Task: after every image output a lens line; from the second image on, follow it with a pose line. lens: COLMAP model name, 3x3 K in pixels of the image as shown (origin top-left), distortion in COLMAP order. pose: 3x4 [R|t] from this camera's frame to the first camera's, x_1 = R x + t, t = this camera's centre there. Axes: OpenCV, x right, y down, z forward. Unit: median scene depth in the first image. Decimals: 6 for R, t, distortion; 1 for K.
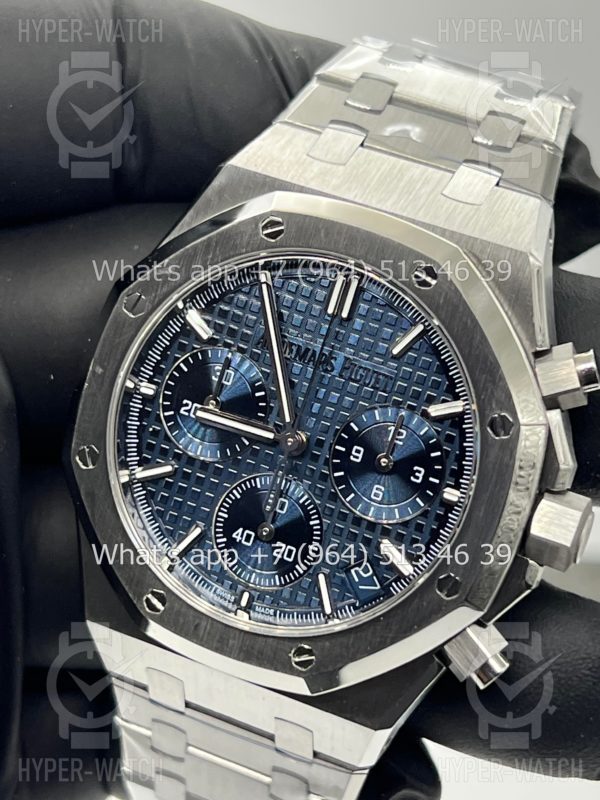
lens RADIAL K [[1900.8, 0, 299.6], [0, 1900.8, 404.7], [0, 0, 1]] dist [0.218175, 0.000000]
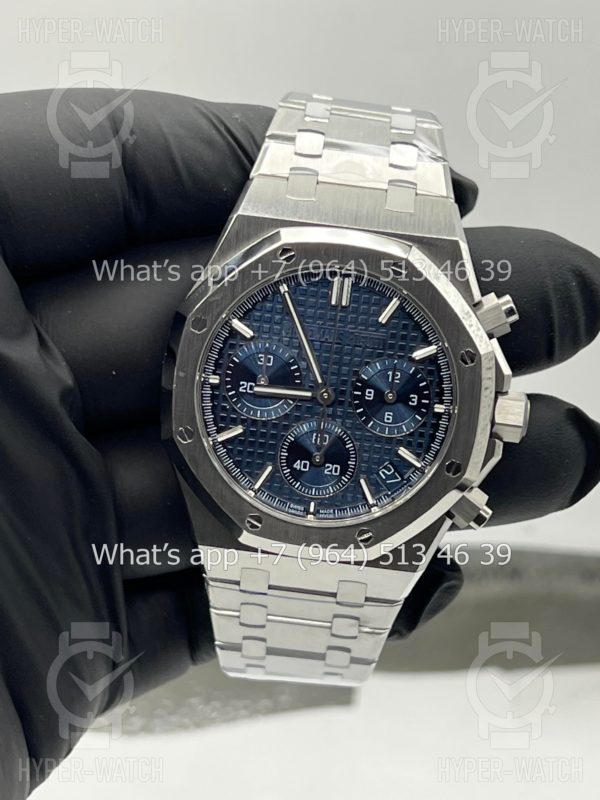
lens RADIAL K [[1900.8, 0, 297.3], [0, 1900.8, 397.2], [0, 0, 1]] dist [0.218175, 0.000000]
pose [[0.952110, -0.207327, 0.224729, -0.351058], [0.191262, 0.977285, 0.091288, -0.116069], [-0.238550, -0.043934, 0.970136, -0.411703]]
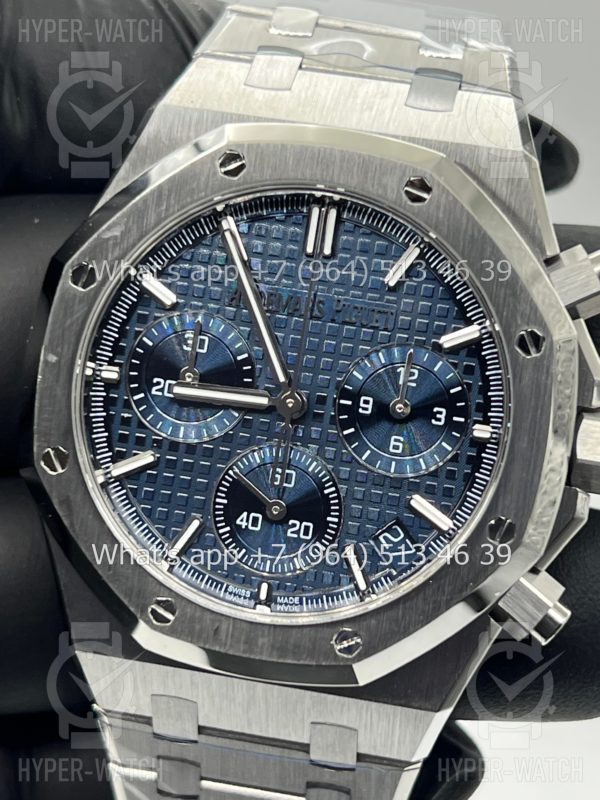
lens RADIAL K [[1900.8, 0, 306.9], [0, 1900.8, 417.1], [0, 0, 1]] dist [0.218175, 0.000000]
pose [[0.974712, -0.153279, 0.162608, -0.139029], [0.159518, 0.986854, -0.025949, 0.049395], [-0.156493, 0.051232, 0.986349, 0.134977]]
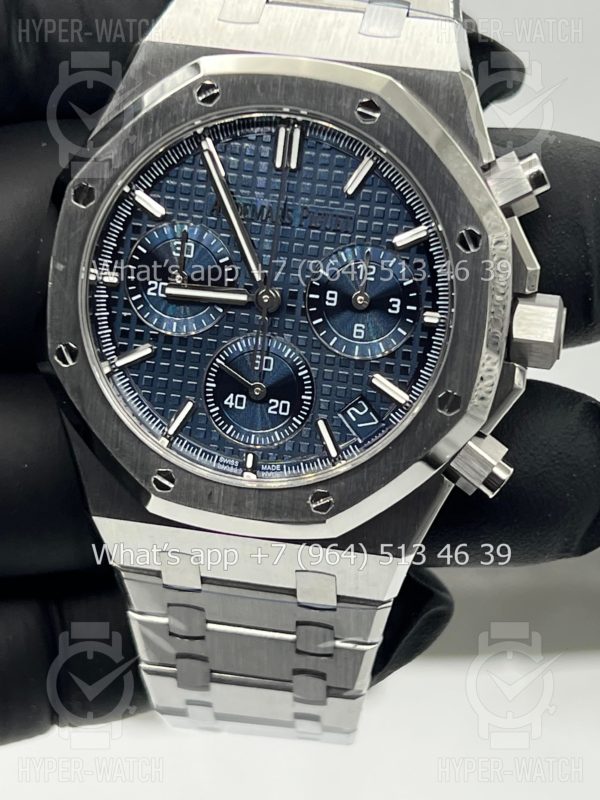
lens RADIAL K [[1900.8, 0, 318.7], [0, 1900.8, 399.9], [0, 0, 1]] dist [0.218175, 0.000000]
pose [[0.971550, -0.195752, 0.133313, -0.122174], [0.193681, 0.980652, 0.028456, 0.048541], [-0.136304, -0.001826, 0.990665, -0.010849]]
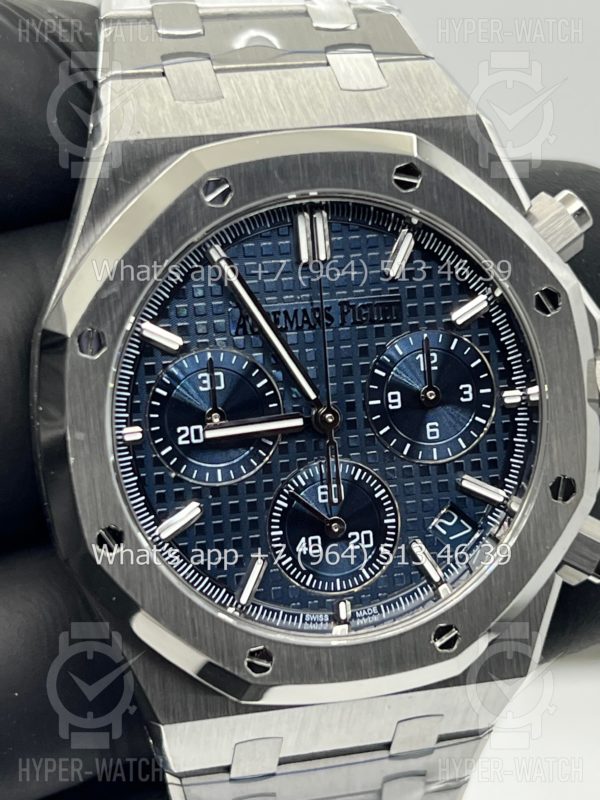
lens RADIAL K [[1900.8, 0, 306.0], [0, 1900.8, 401.1], [0, 0, 1]] dist [0.218175, 0.000000]
pose [[0.805976, -0.398648, 0.437587, -0.377870], [0.380805, 0.915140, 0.132314, -0.102643], [-0.453200, 0.059993, 0.889388, 0.245327]]
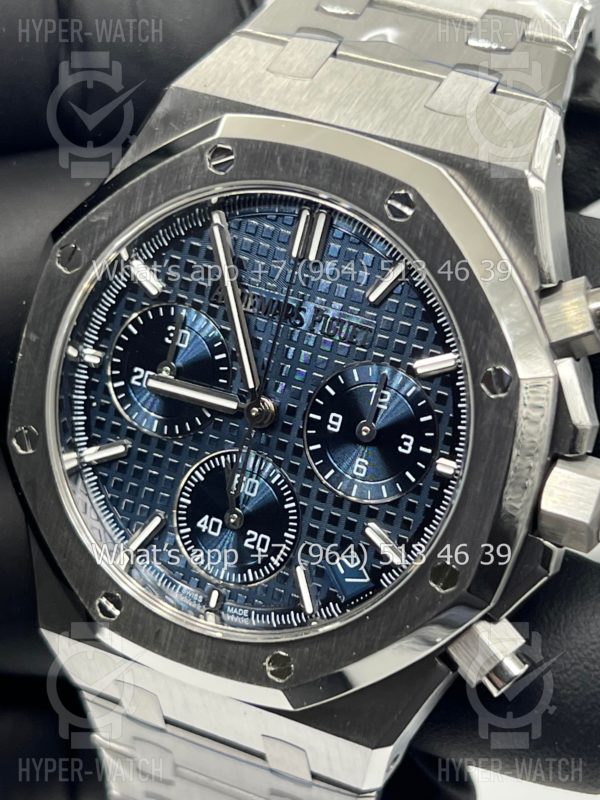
lens RADIAL K [[1900.8, 0, 304.6], [0, 1900.8, 402.8], [0, 0, 1]] dist [0.218175, 0.000000]
pose [[0.995113, -0.045913, -0.087421, 0.089858], [0.047721, 0.998686, 0.018700, 0.000893], [0.086447, -0.022781, 0.995996, 0.160597]]
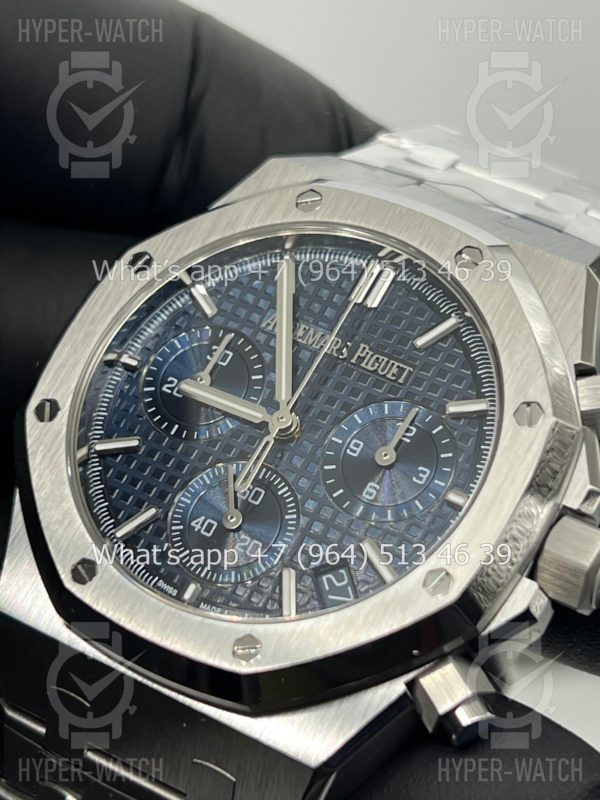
lens RADIAL K [[1900.8, 0, 301.0], [0, 1900.8, 400.2], [0, 0, 1]] dist [0.218175, 0.000000]
pose [[0.980858, 0.189843, -0.043329, 0.038913], [-0.191089, 0.895615, -0.401694, 0.351935], [-0.037453, 0.402285, 0.914748, 0.206571]]
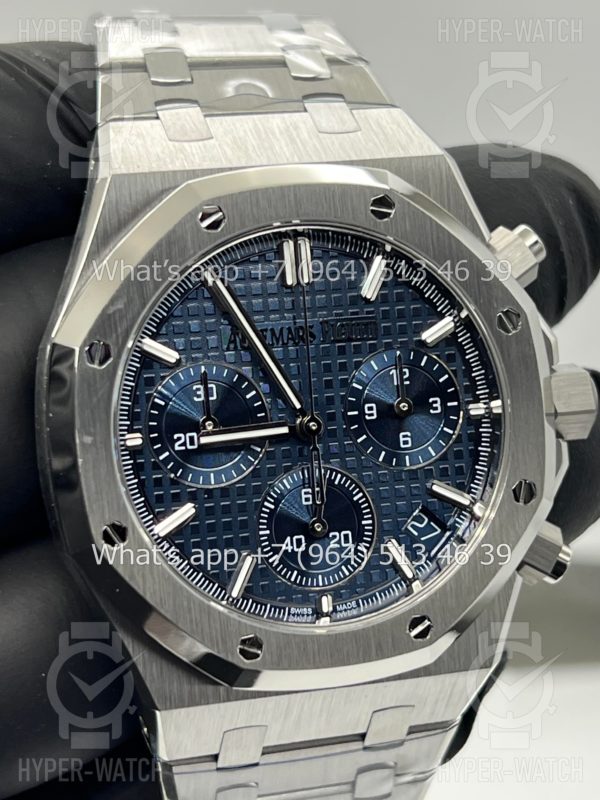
lens RADIAL K [[1900.8, 0, 295.5], [0, 1900.8, 399.9], [0, 0, 1]] dist [0.218175, 0.000000]
pose [[0.782855, -0.372565, 0.498331, -0.465050], [0.378315, 0.920876, 0.094154, -0.082043], [-0.493979, 0.114817, 0.861859, 0.198514]]
